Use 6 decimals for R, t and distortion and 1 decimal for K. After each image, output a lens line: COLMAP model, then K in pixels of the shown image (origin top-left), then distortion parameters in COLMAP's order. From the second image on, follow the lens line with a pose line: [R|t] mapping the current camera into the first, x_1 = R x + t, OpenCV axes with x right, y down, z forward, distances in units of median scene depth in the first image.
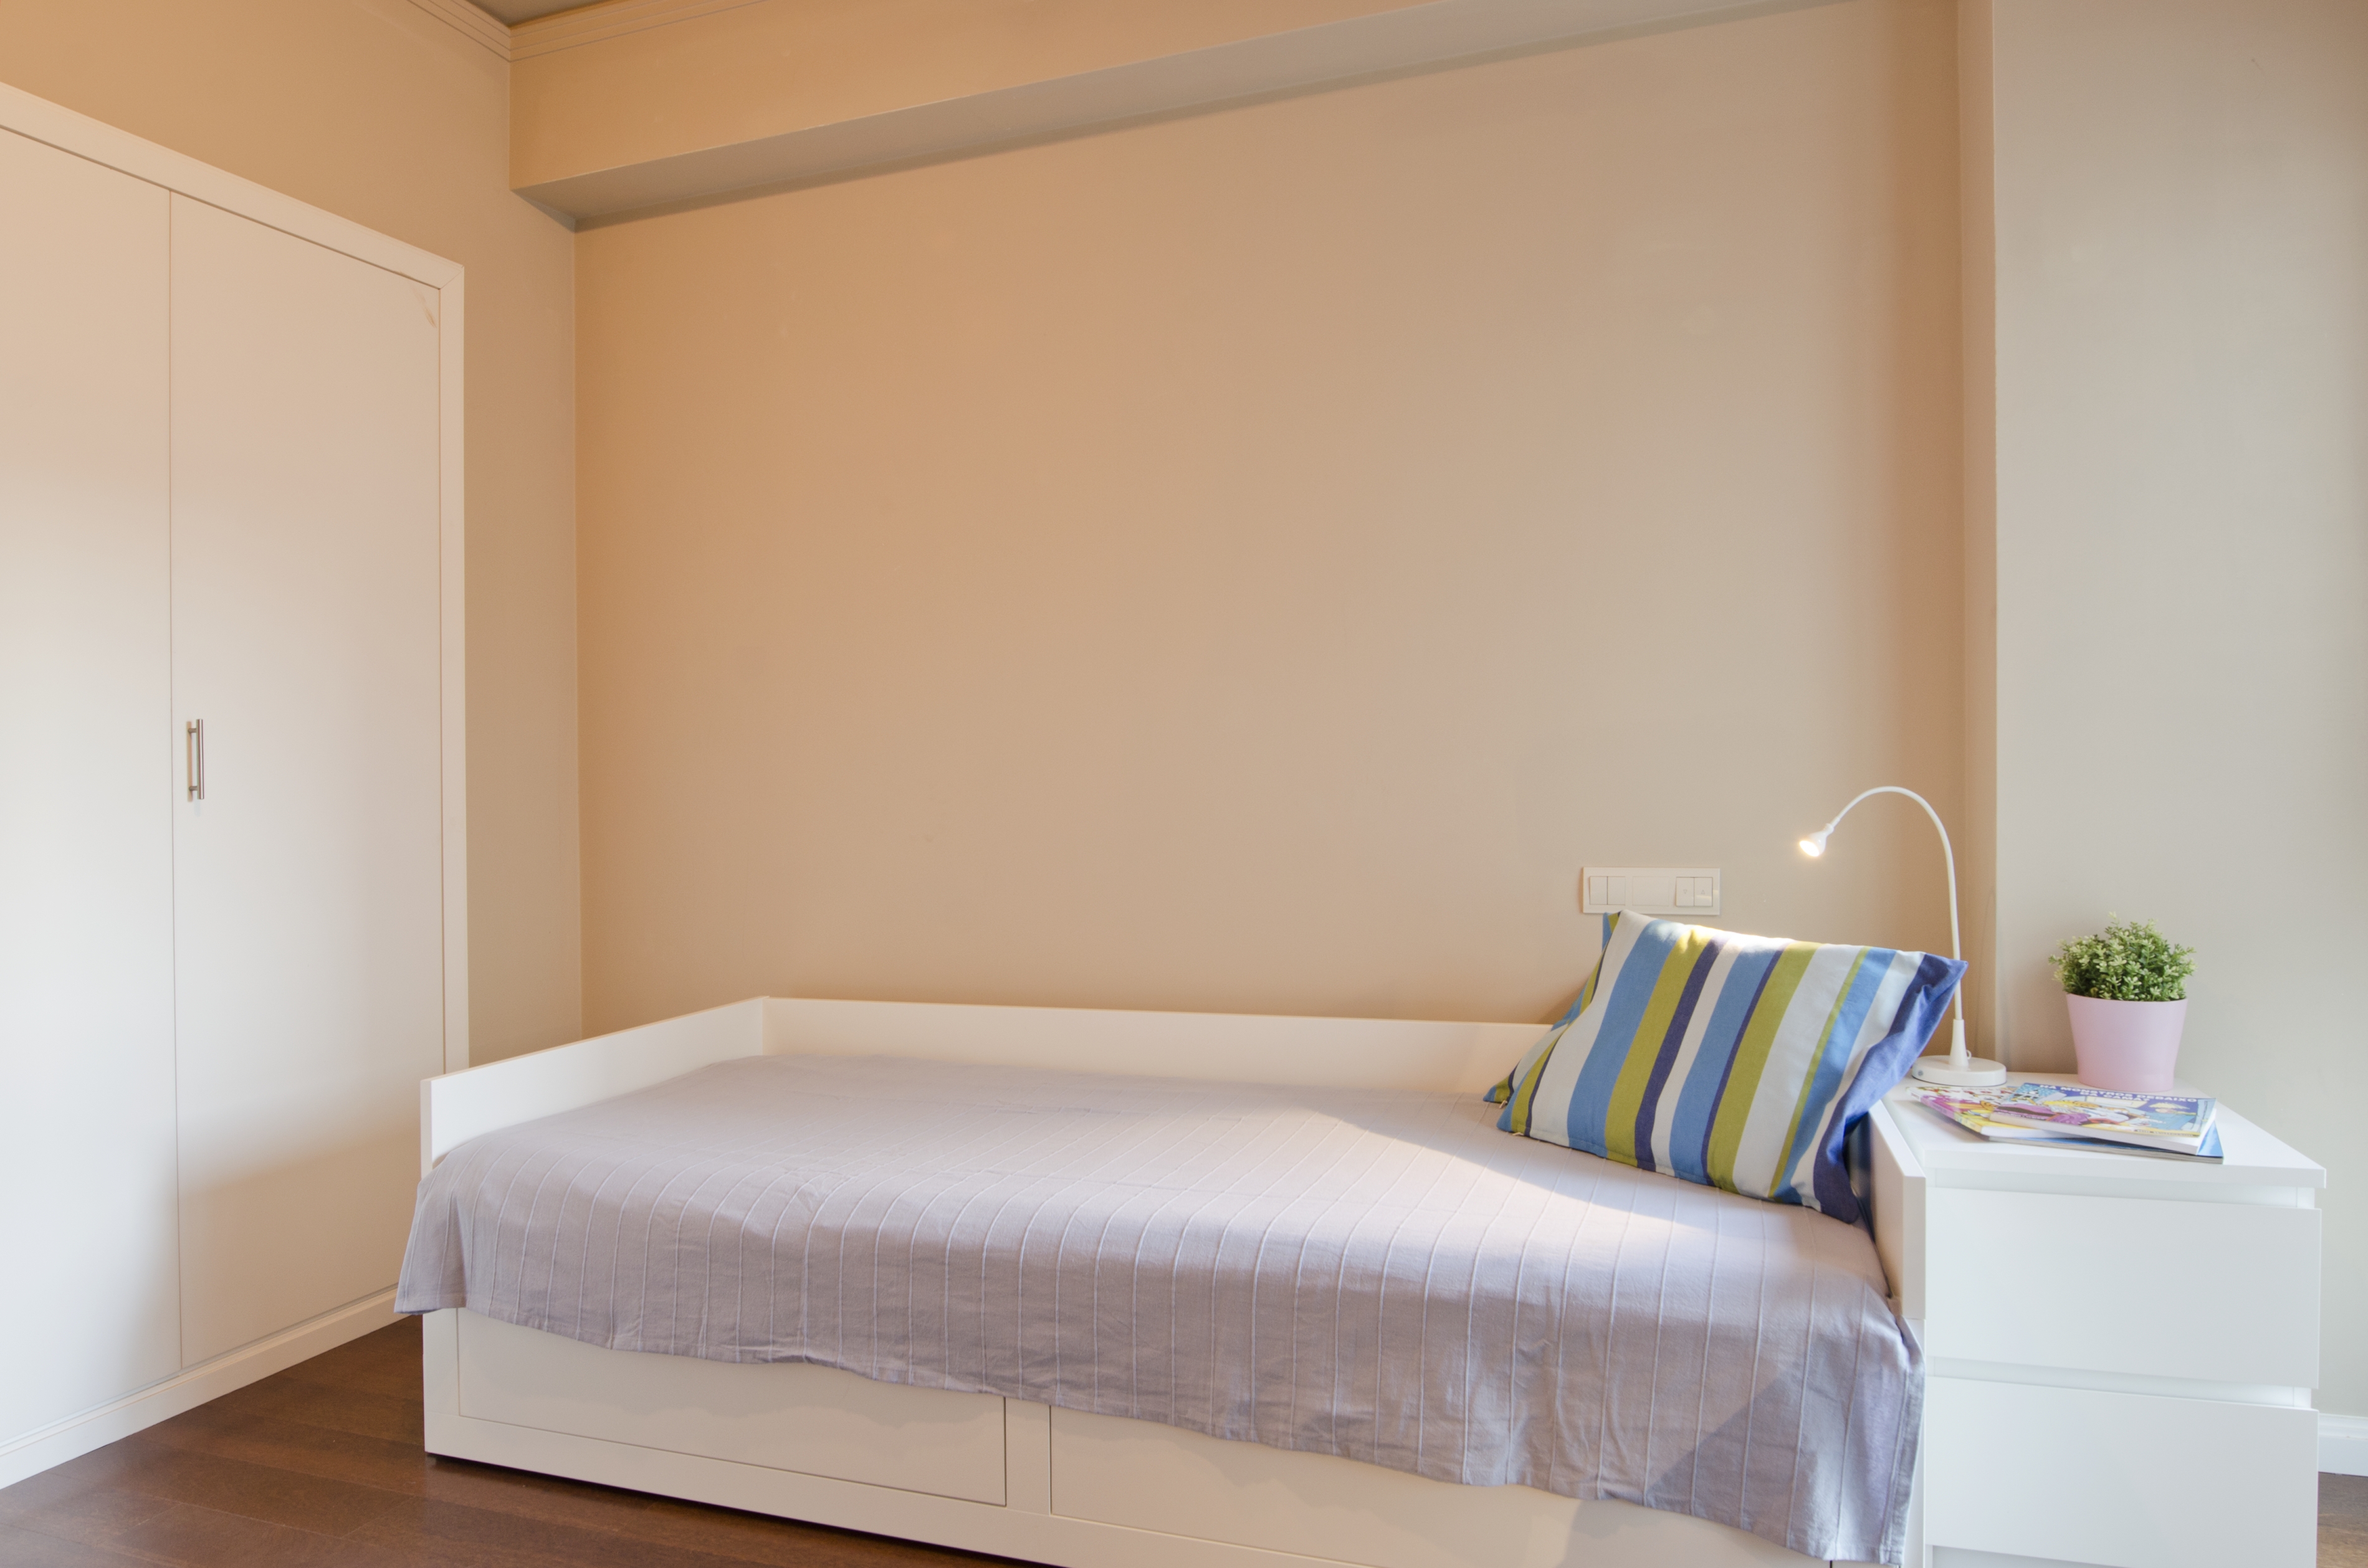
lens RADIAL K [[1488.7, 0, 1184.0], [0, 1488.7, 784.0], [0, 0, 1]] dist [-0.017476, -0.001673]
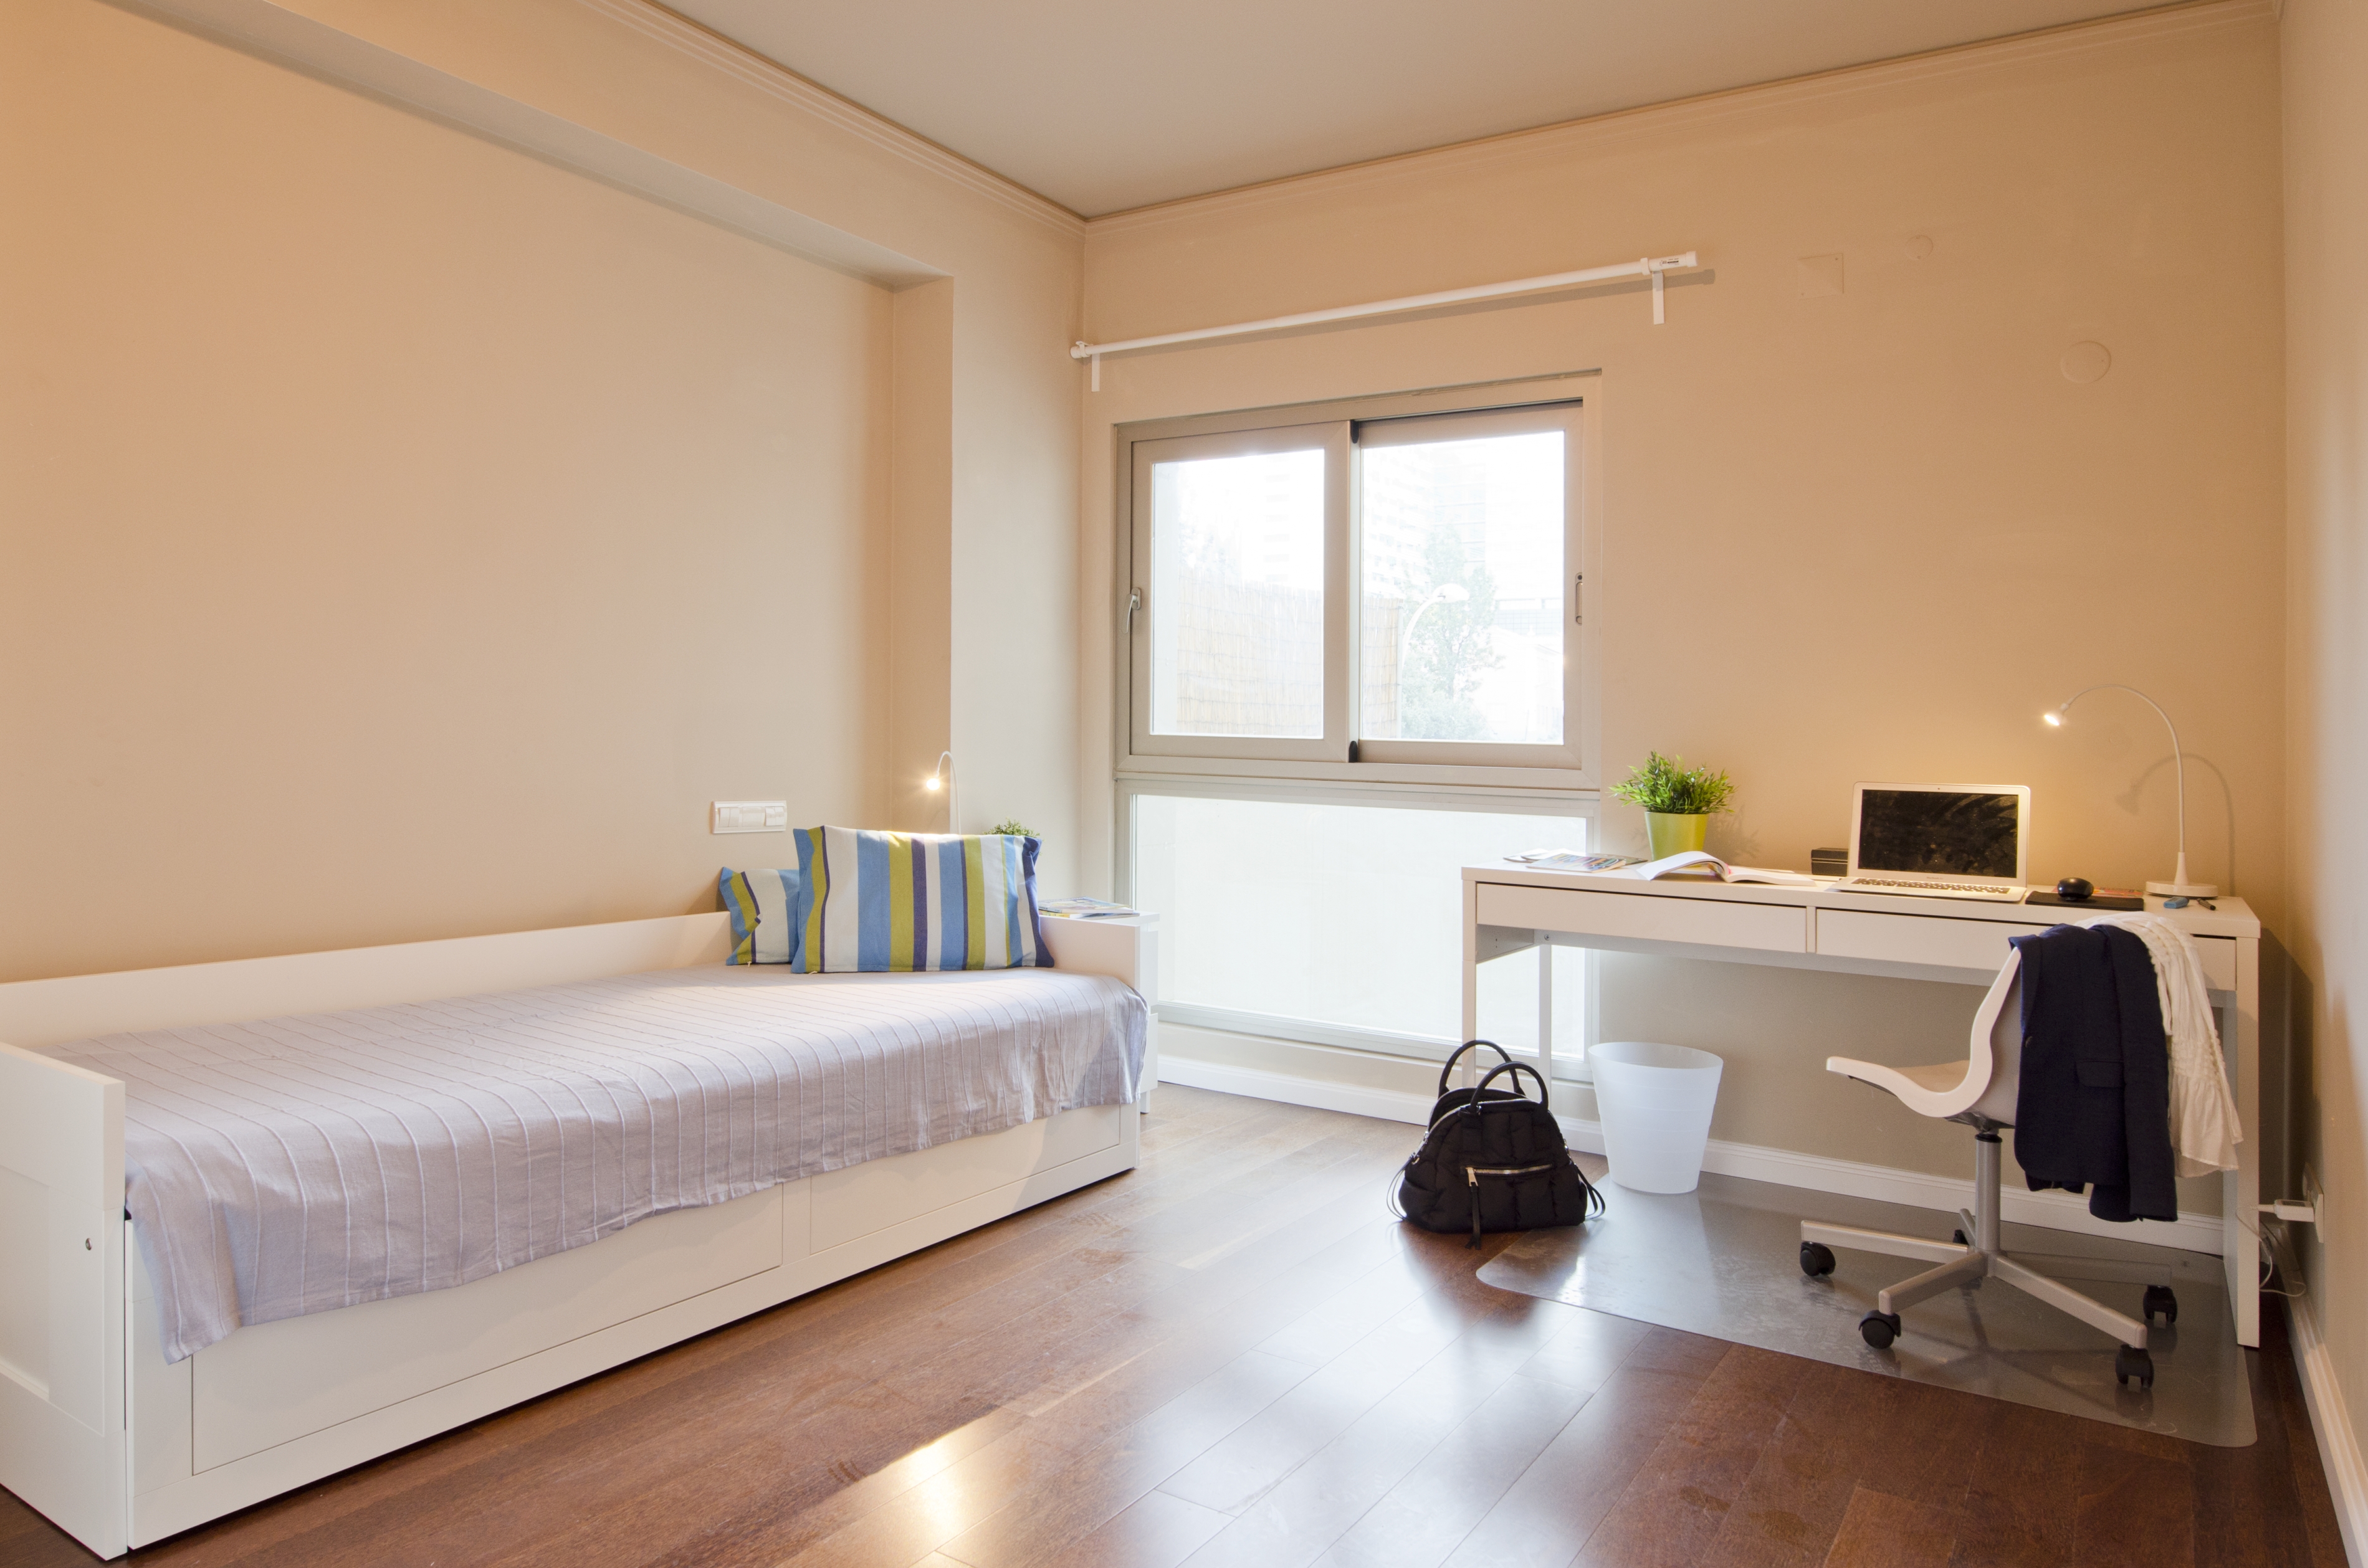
lens RADIAL K [[1507.1, 0, 1076.7], [0, 1507.1, 692.9], [0, 0, 1]] dist [-0.022528, -0.000548]
pose [[0.281211, 0.058781, 0.957844, -1.340600], [-0.024671, 0.998235, -0.054016, 0.027948], [-0.959329, -0.008441, 0.282165, 0.339259]]
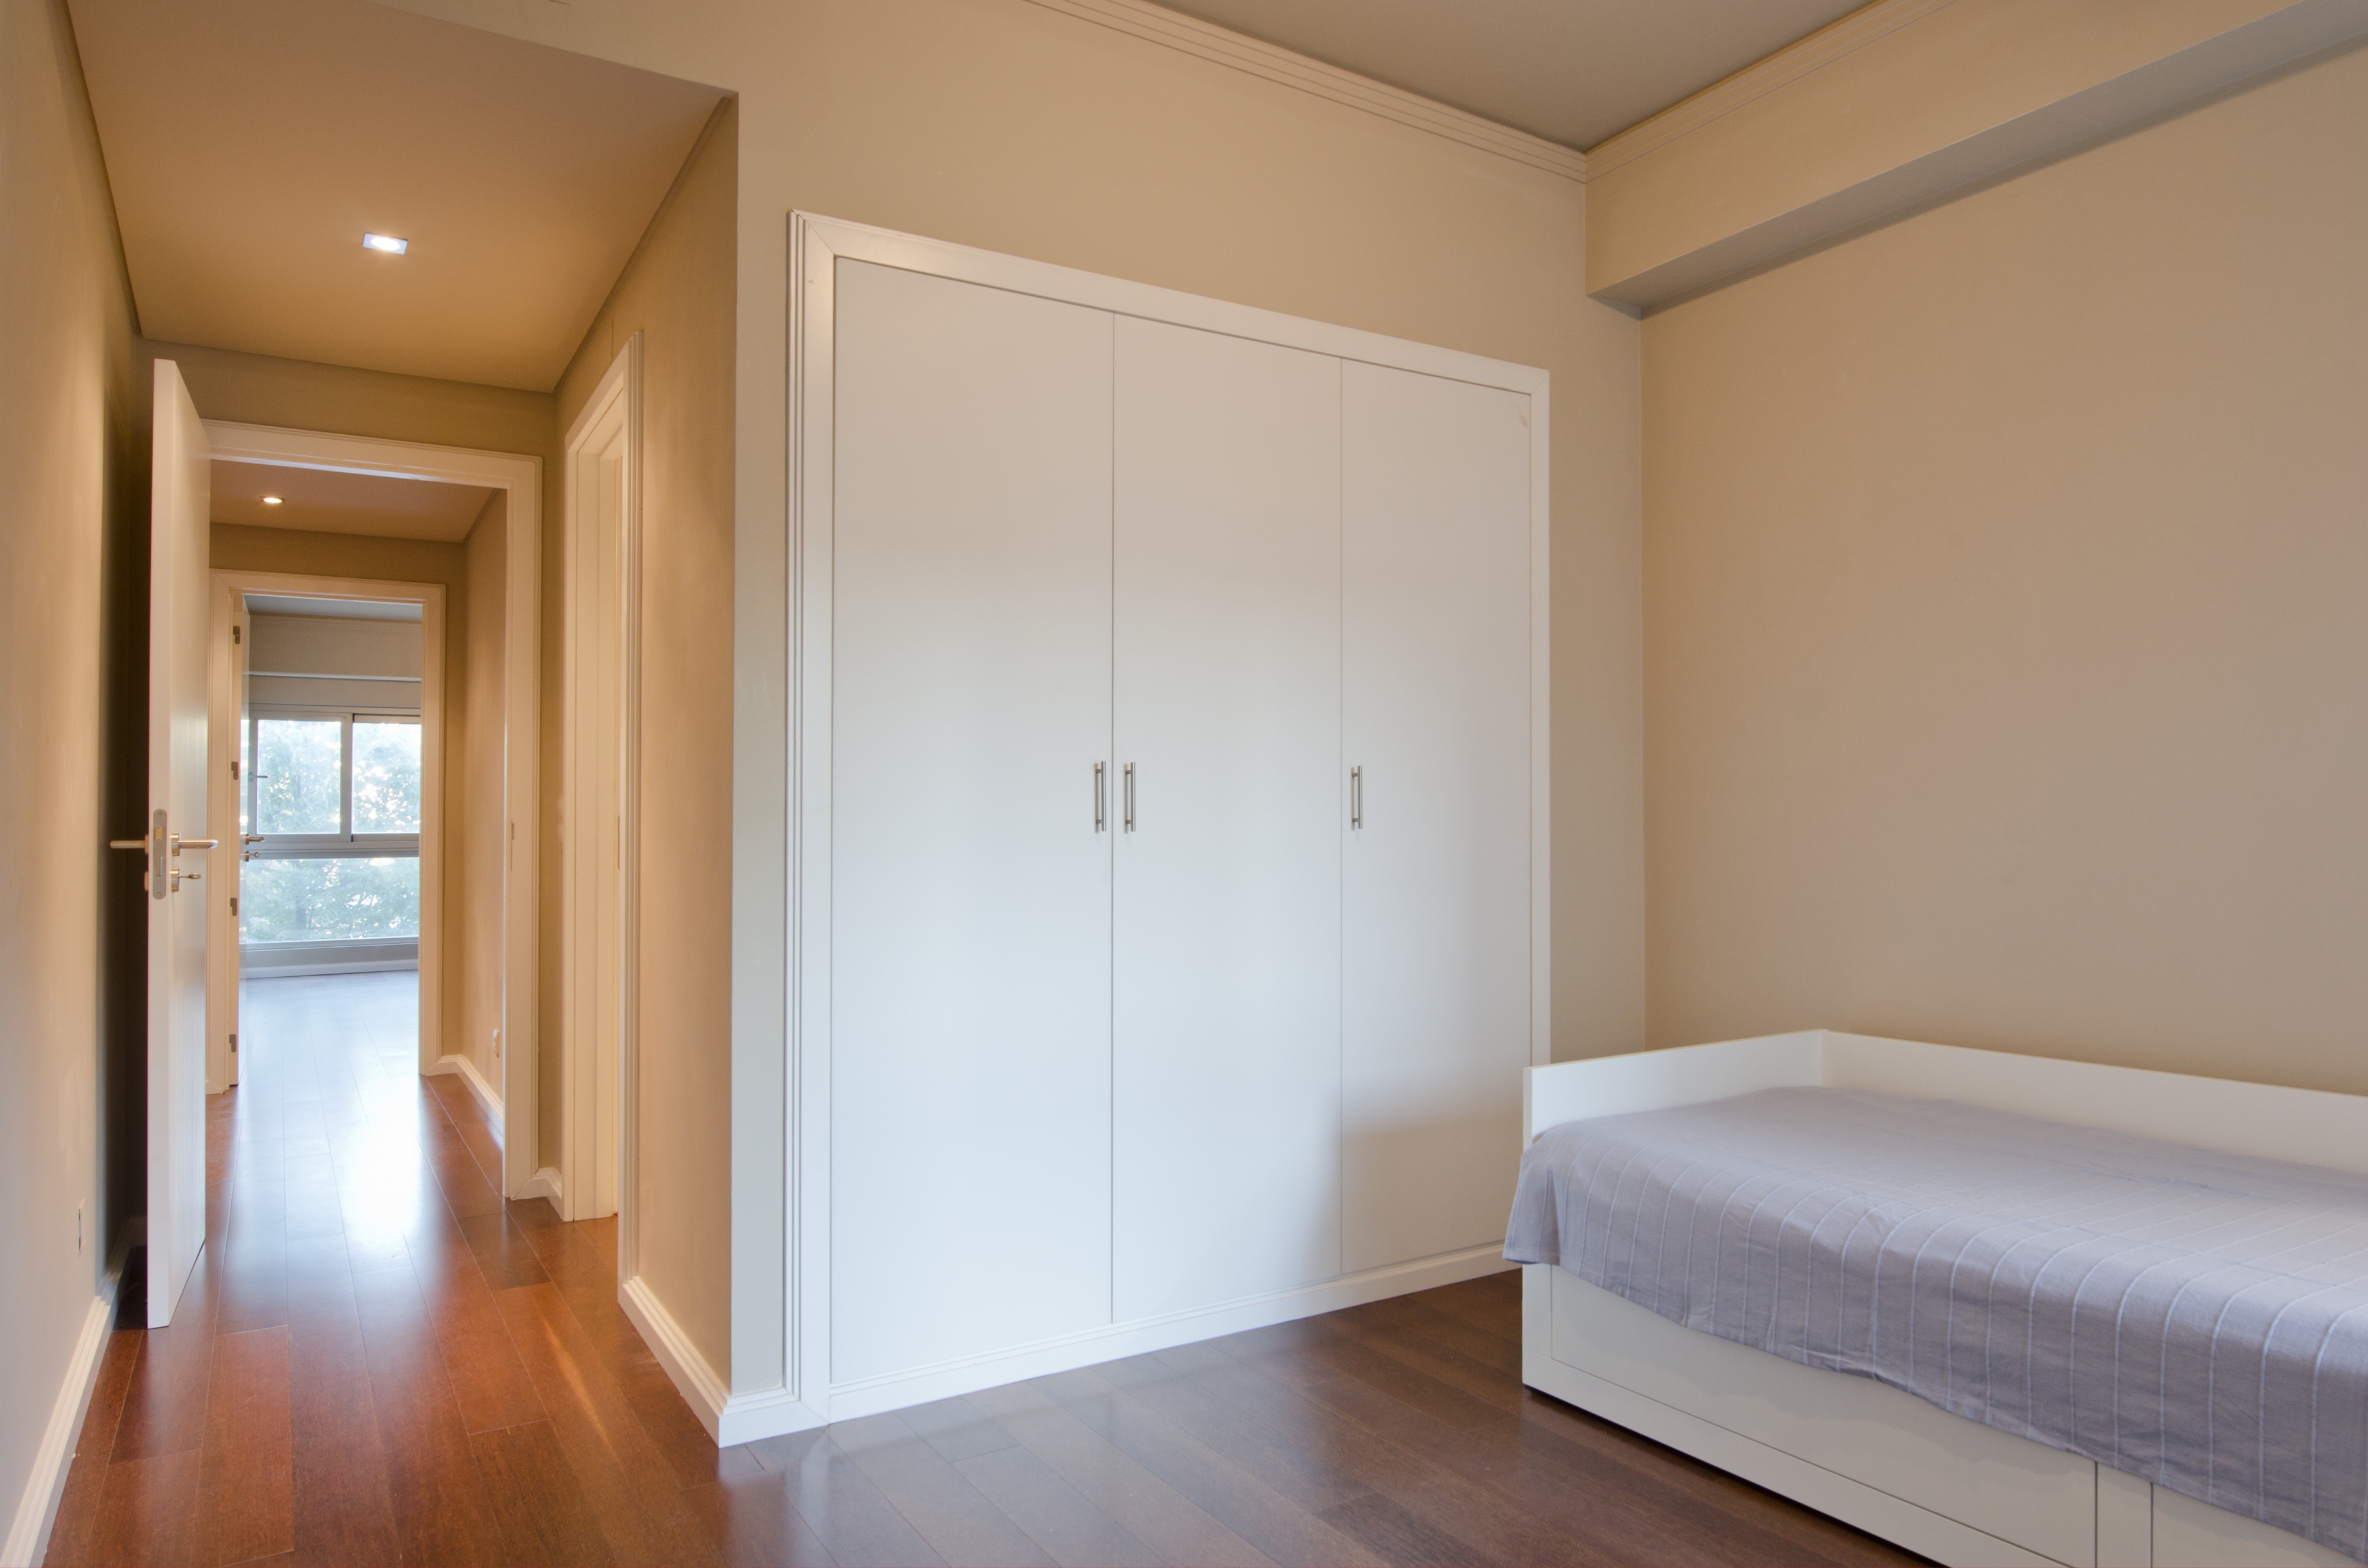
lens RADIAL K [[1473.0, 0, 1158.1], [0, 1473.0, 785.0], [0, 0, 1]] dist [-0.006413, -0.011000]
pose [[0.772233, -0.003391, -0.635331, 0.011966], [-0.011004, 0.999764, -0.018711, -0.002003], [0.635244, 0.021440, 0.772013, -0.122902]]
